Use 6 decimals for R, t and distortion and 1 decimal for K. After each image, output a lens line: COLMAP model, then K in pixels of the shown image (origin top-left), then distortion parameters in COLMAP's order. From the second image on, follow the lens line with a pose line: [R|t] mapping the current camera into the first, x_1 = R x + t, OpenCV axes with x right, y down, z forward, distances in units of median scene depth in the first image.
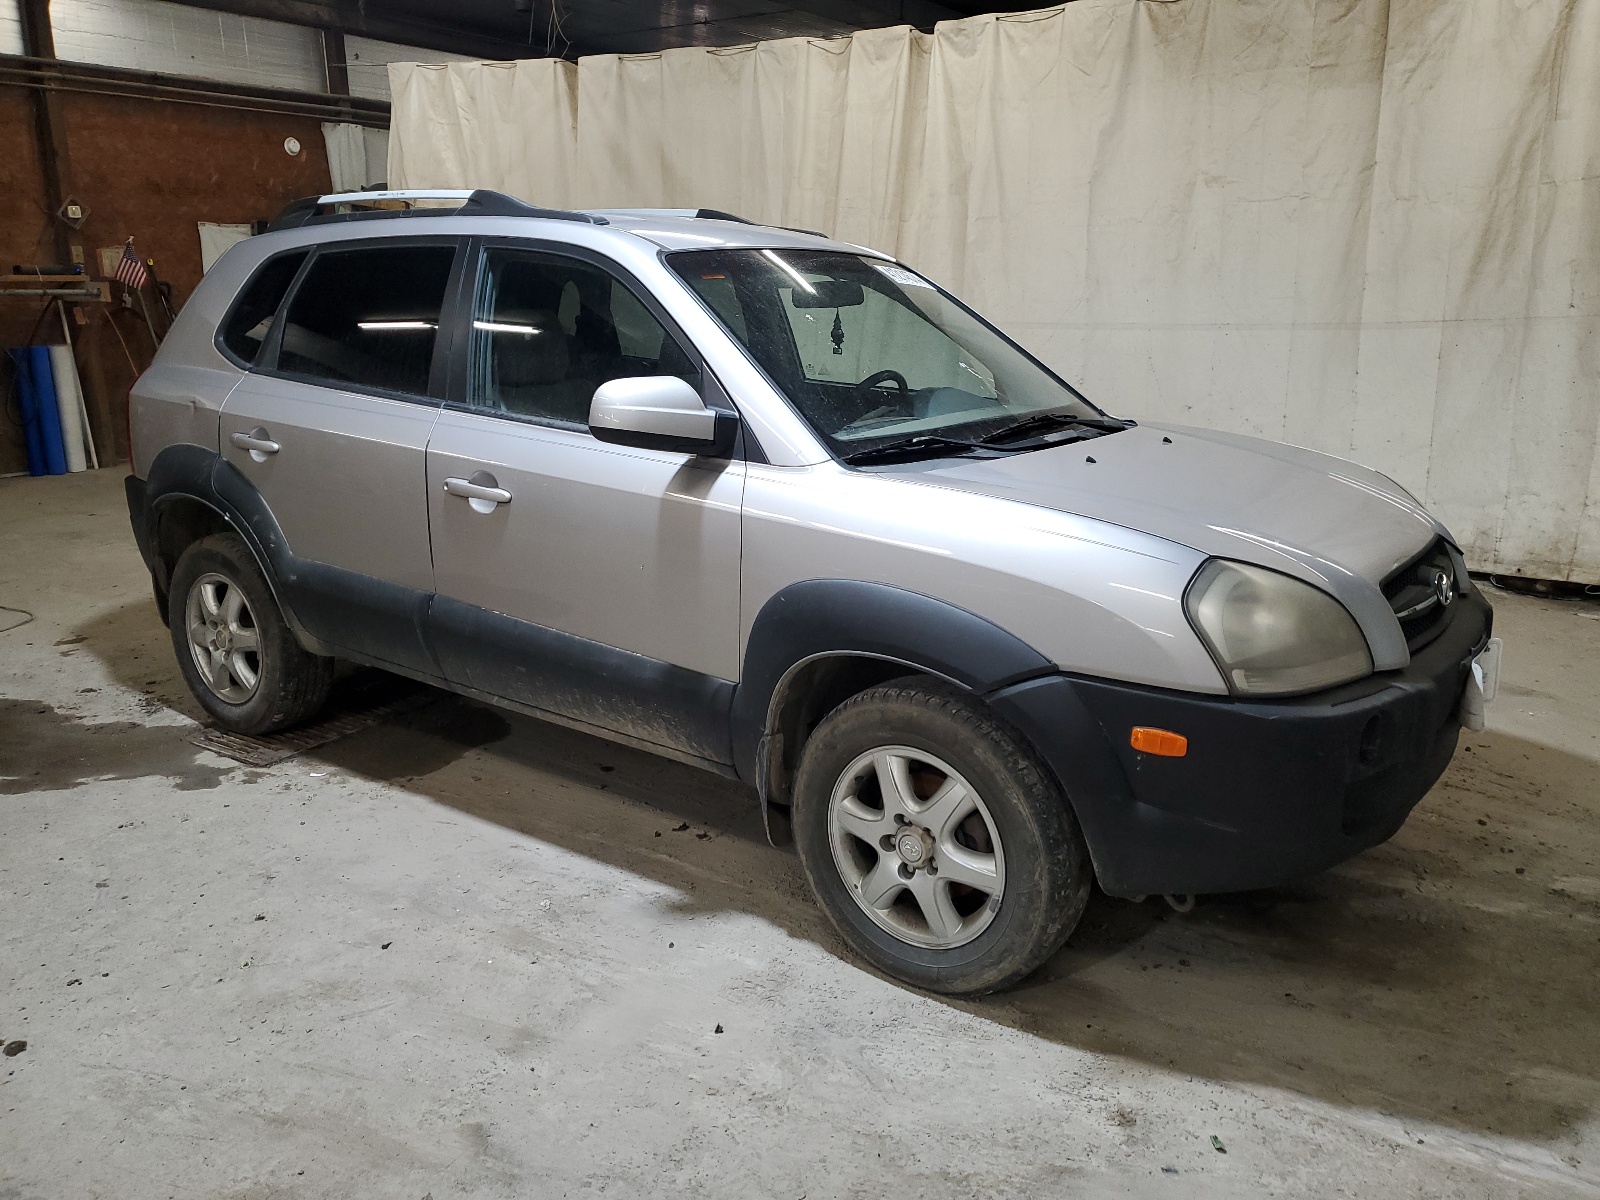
lens RADIAL K [[1243.9, 0, 820.2], [0, 1243.9, 601.1], [0, 0, 1]] dist [-0.011888, 0.041719]
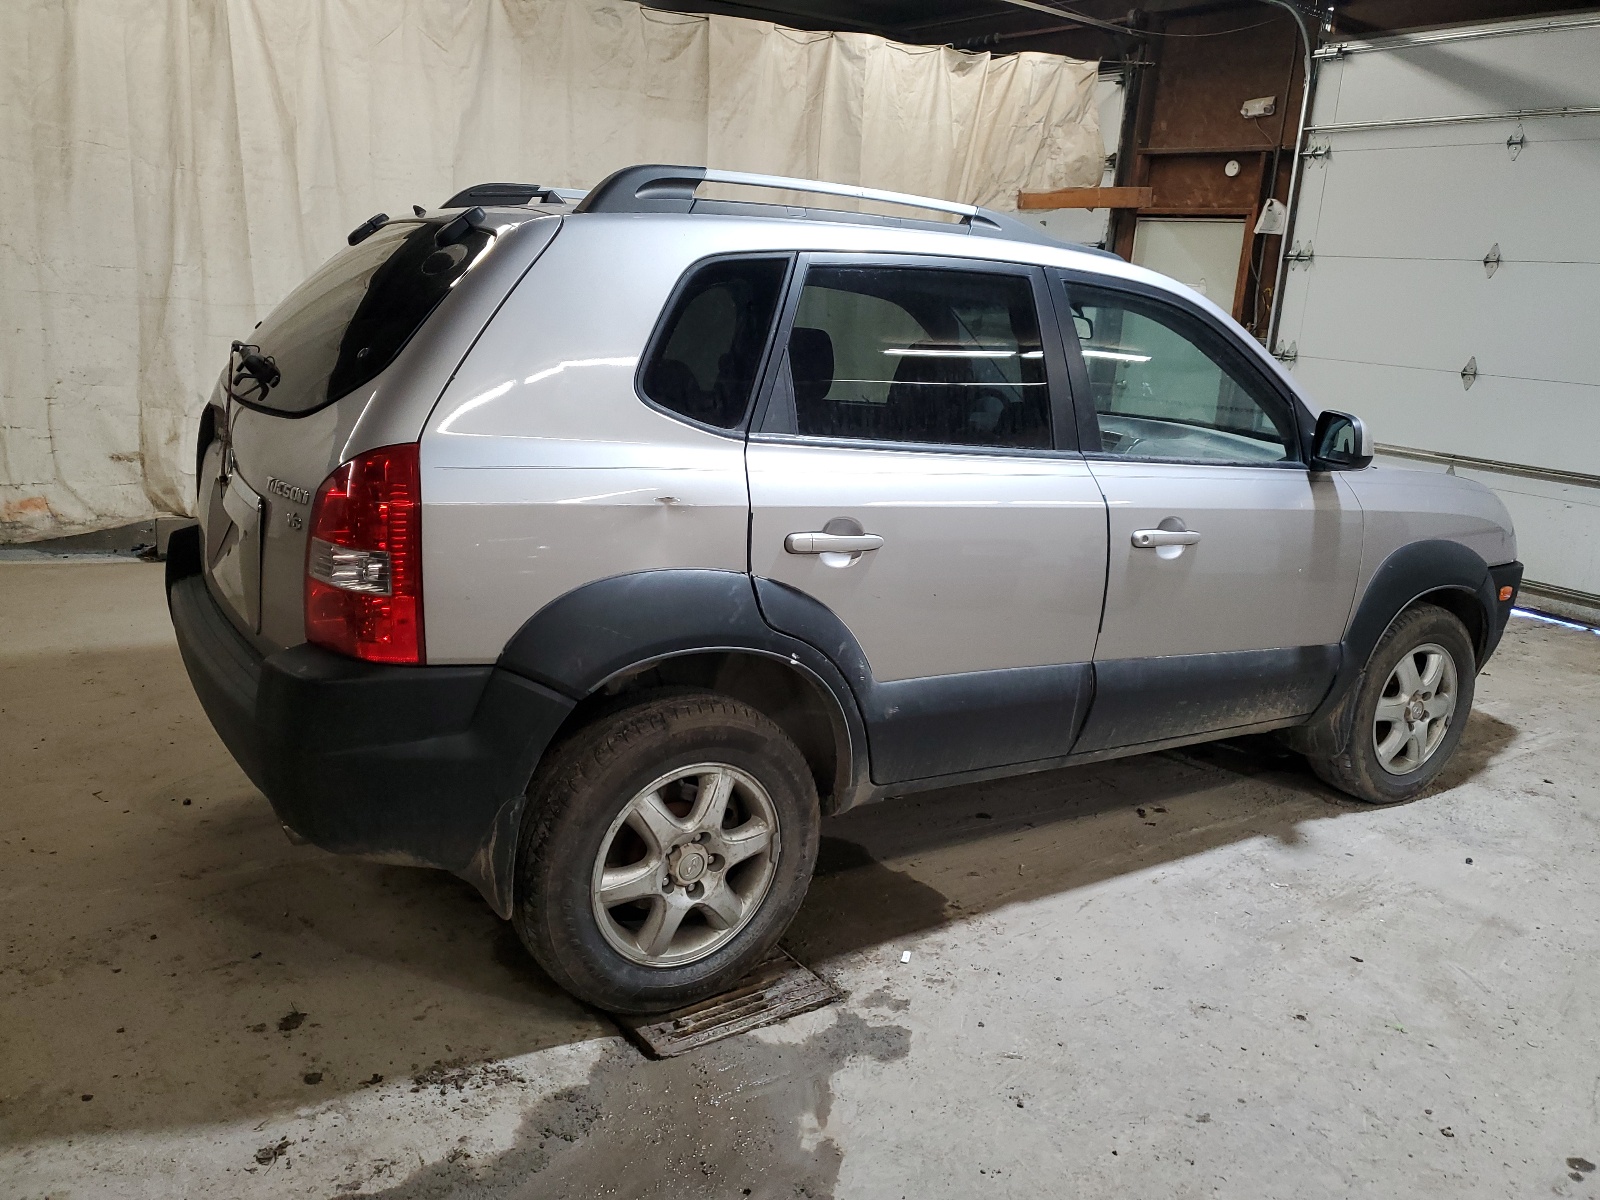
lens RADIAL K [[1243.9, 0, 800.1], [0, 1243.9, 598.2], [0, 0, 1]] dist [-0.011888, 0.041719]
pose [[0.368220, -0.202532, 0.907411, -0.966831], [0.168137, 0.974399, 0.149255, -0.179606], [-0.914409, 0.097611, 0.392846, 0.665336]]
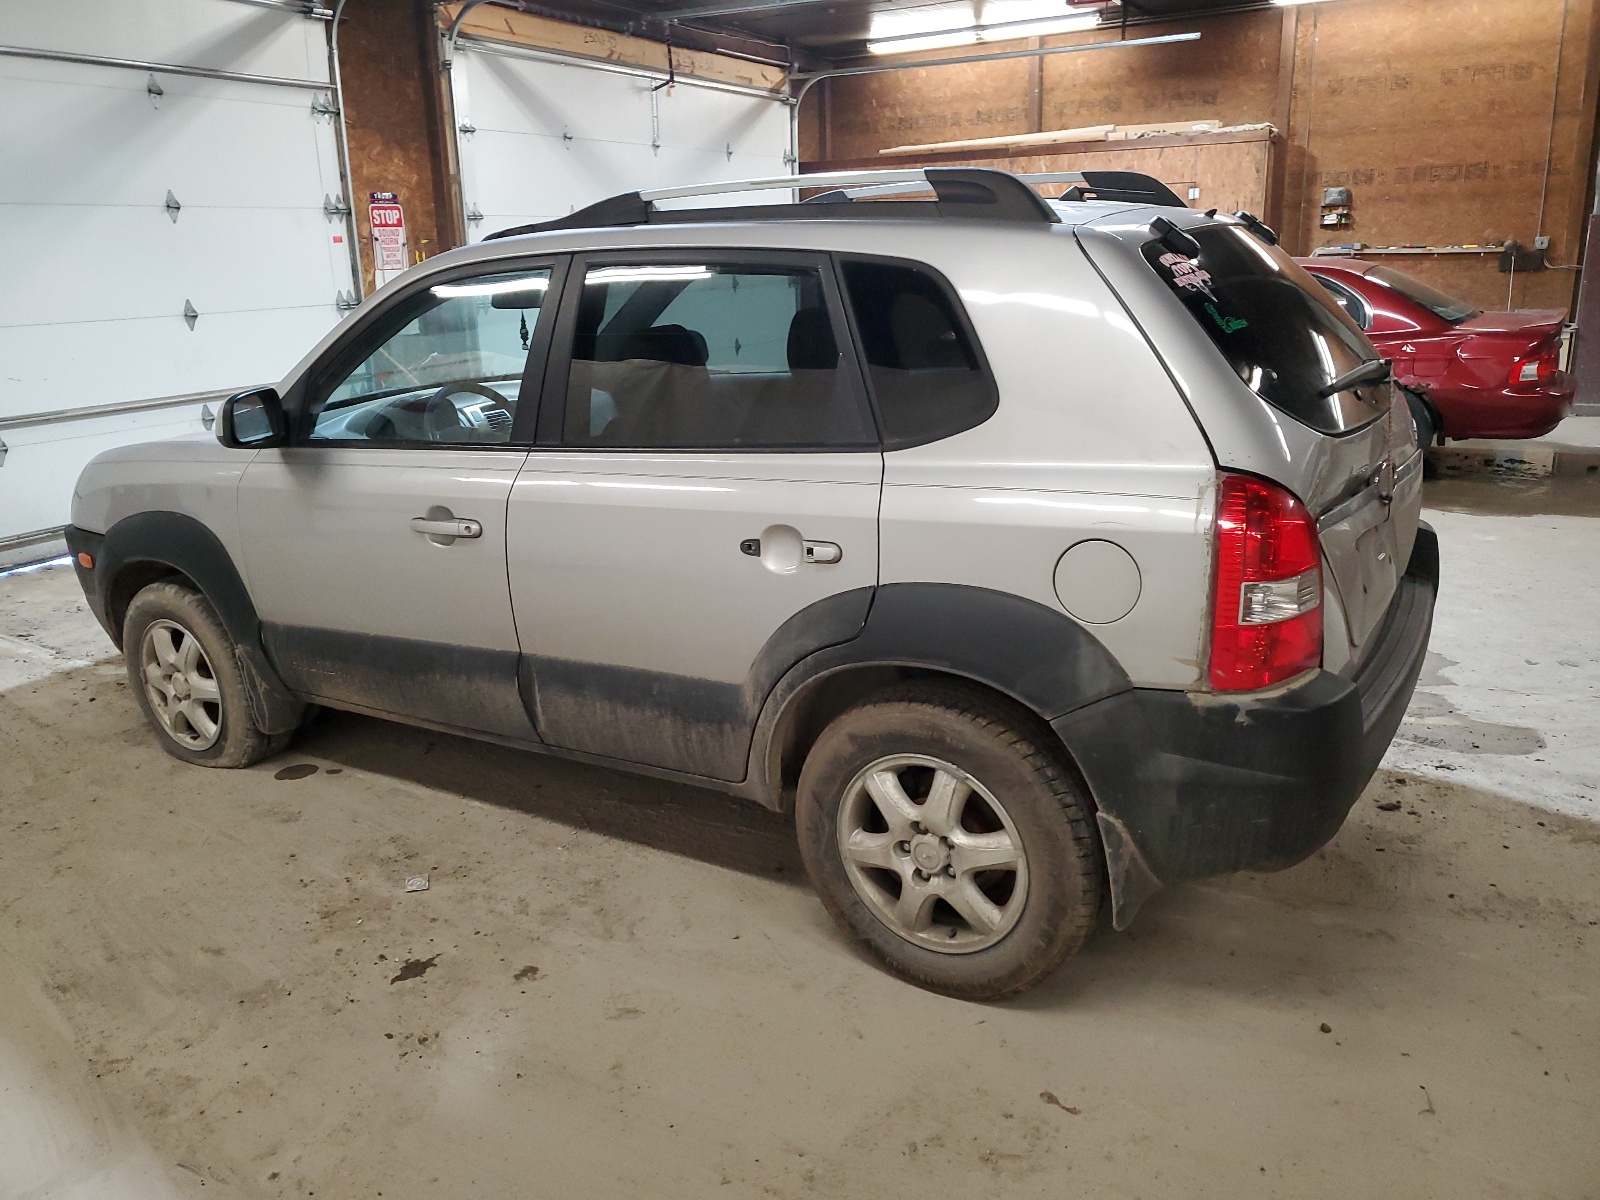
lens RADIAL K [[1243.9, 0, 790.9], [0, 1243.9, 593.8], [0, 0, 1]] dist [-0.011888, 0.041719]
pose [[-0.998107, 0.044290, -0.042673, -0.140114], [0.016457, 0.860867, 0.508564, -0.481487], [0.059260, 0.506899, -0.859966, 1.745307]]
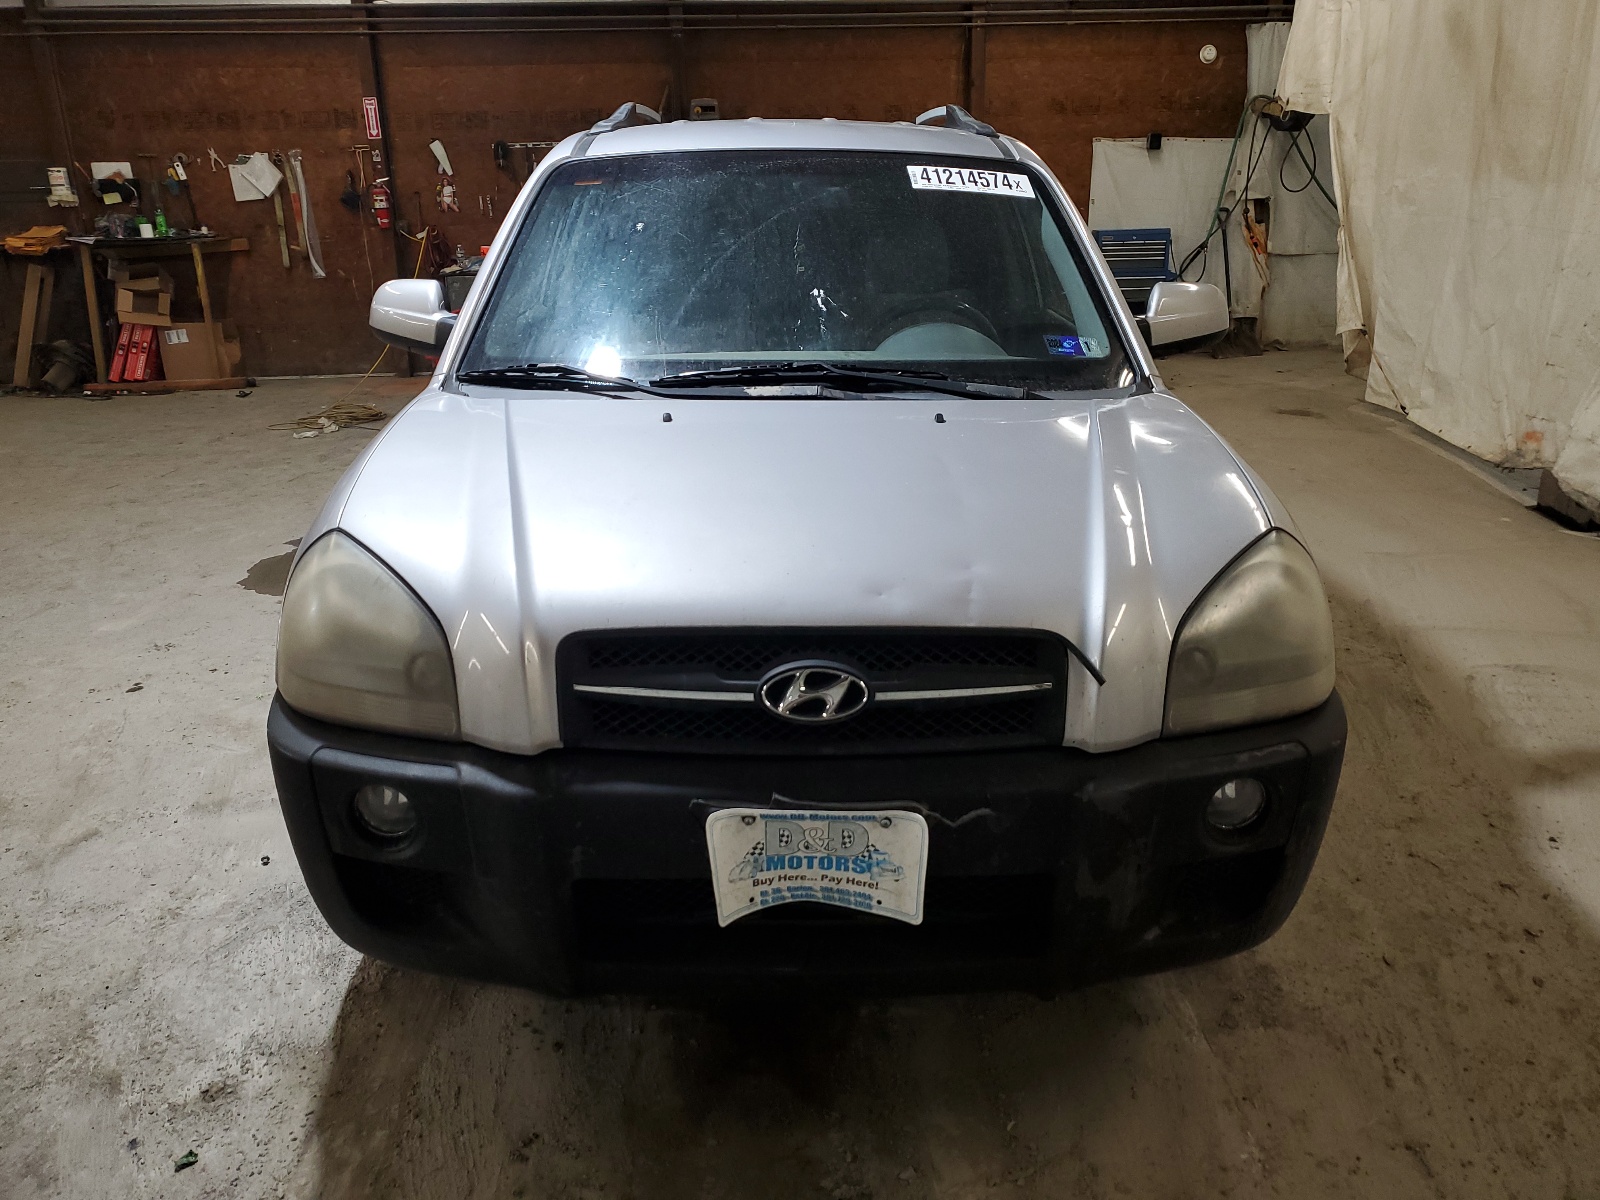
lens RADIAL K [[1243.9, 0, 803.0], [0, 1243.9, 605.0], [0, 0, 1]] dist [-0.011888, 0.041719]
pose [[0.595122, 0.246416, -0.764924, 0.609510], [-0.195306, 0.967641, 0.159769, -0.095054], [0.779542, 0.054312, 0.623991, 0.395702]]
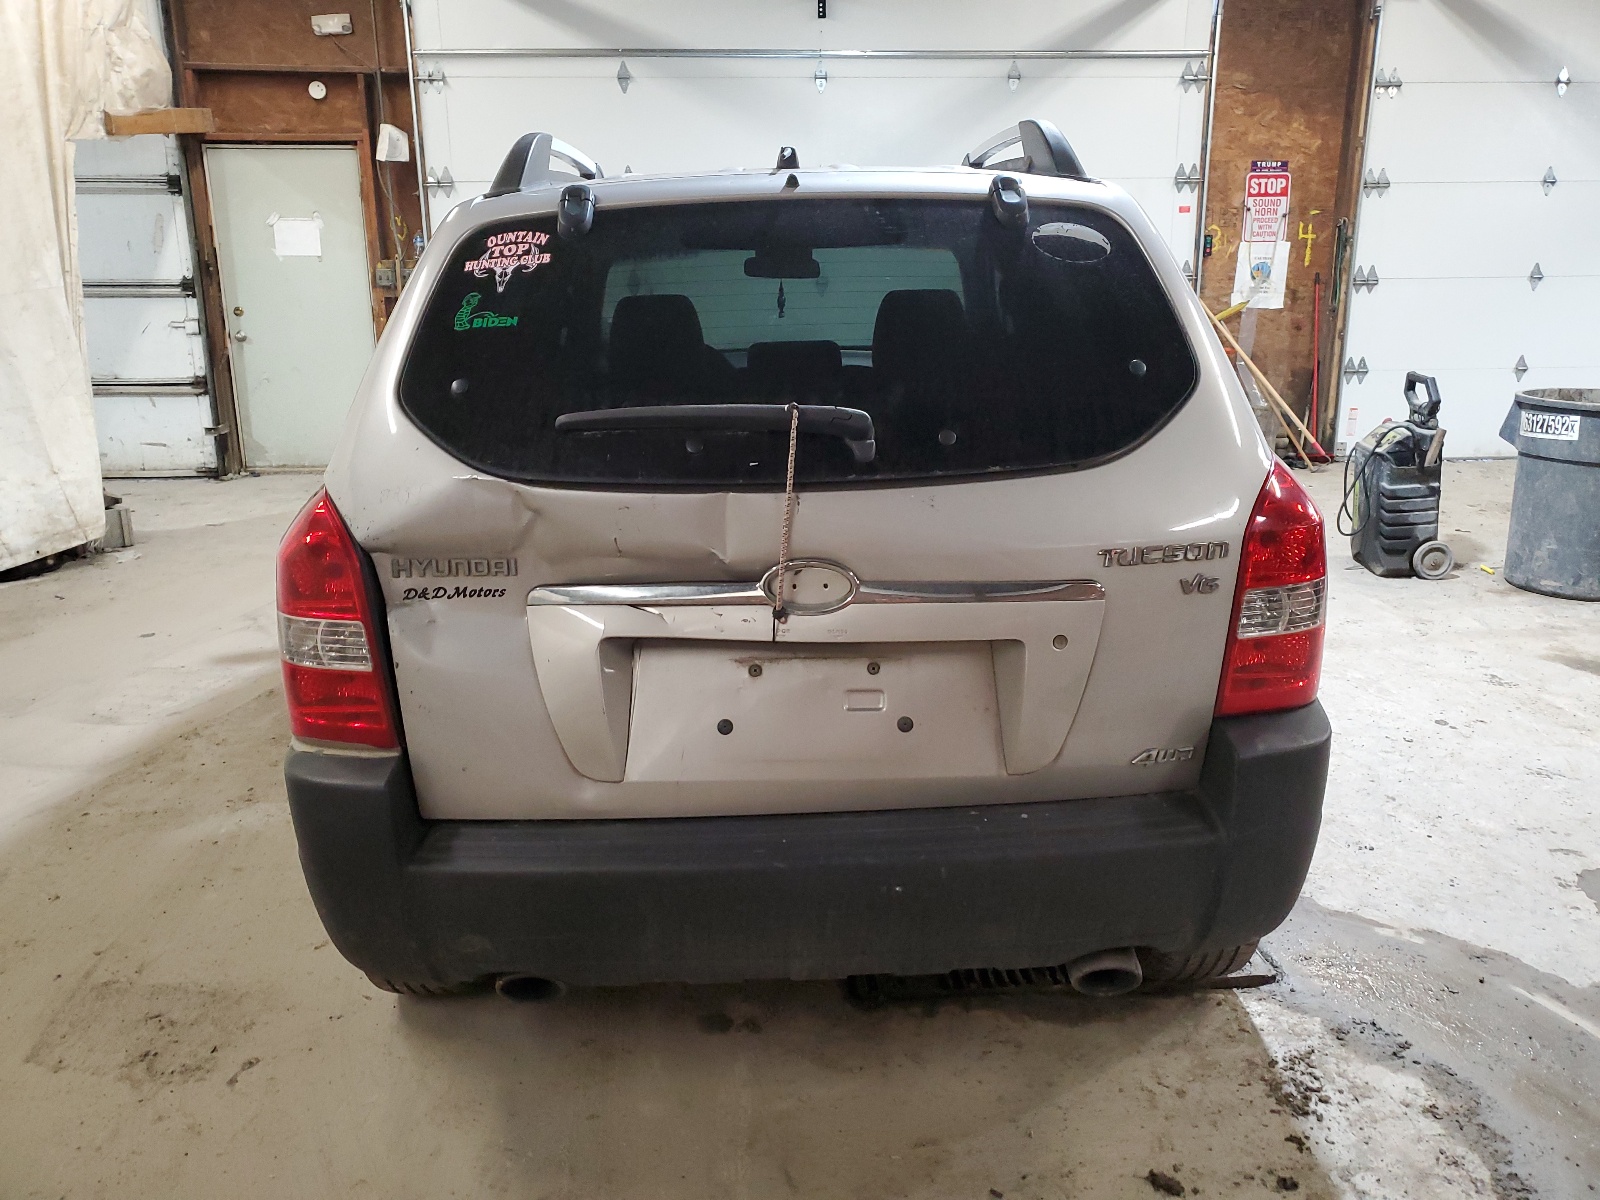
lens RADIAL K [[1243.9, 0, 810.8], [0, 1243.9, 589.5], [0, 0, 1]] dist [-0.011888, 0.041719]
pose [[-0.597977, -0.209128, 0.773750, -0.806267], [0.215846, 0.887682, 0.406733, -0.369128], [-0.771903, 0.410228, -0.485674, 1.381463]]
